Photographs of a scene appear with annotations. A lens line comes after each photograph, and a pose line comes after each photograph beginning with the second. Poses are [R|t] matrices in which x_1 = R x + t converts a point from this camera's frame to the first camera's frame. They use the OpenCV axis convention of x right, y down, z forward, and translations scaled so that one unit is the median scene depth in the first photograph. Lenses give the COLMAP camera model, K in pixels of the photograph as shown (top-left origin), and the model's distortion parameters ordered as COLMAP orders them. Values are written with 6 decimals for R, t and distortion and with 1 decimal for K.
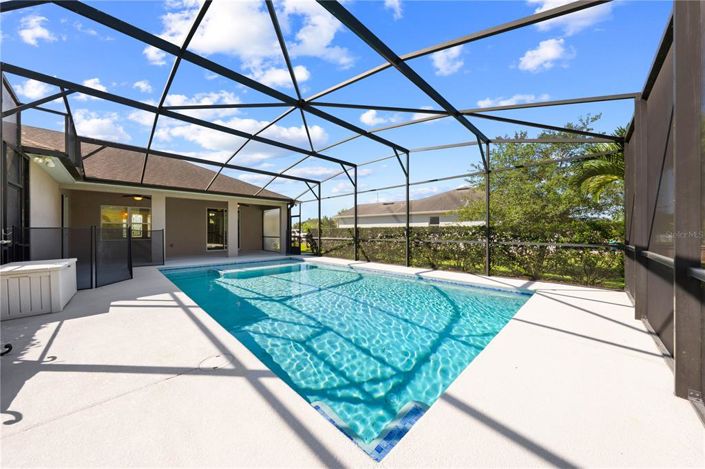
lens RADIAL K [[239.4, 0, 350.3], [0, 239.4, 233.3], [0, 0, 1]] dist [0.000189, 0.000054]
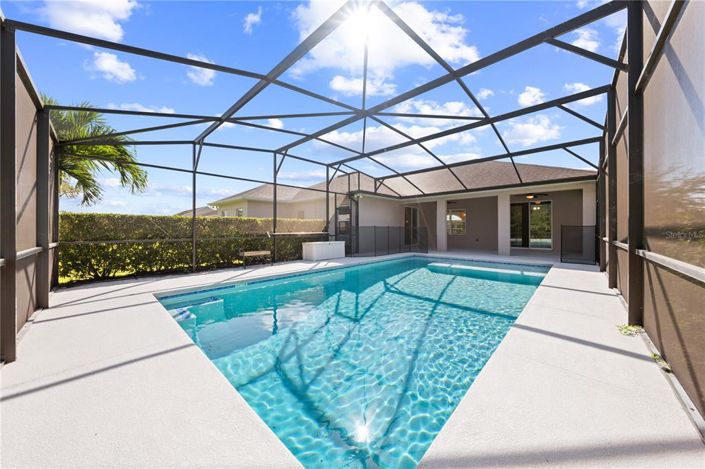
lens RADIAL K [[239.4, 0, 350.6], [0, 239.4, 230.7], [0, 0, 1]] dist [0.000189, 0.000054]
pose [[0.032557, 0.006698, -0.999447, 0.394735], [0.000188, 0.999977, 0.006708, -0.002300], [0.999470, -0.000407, 0.032555, 0.386022]]
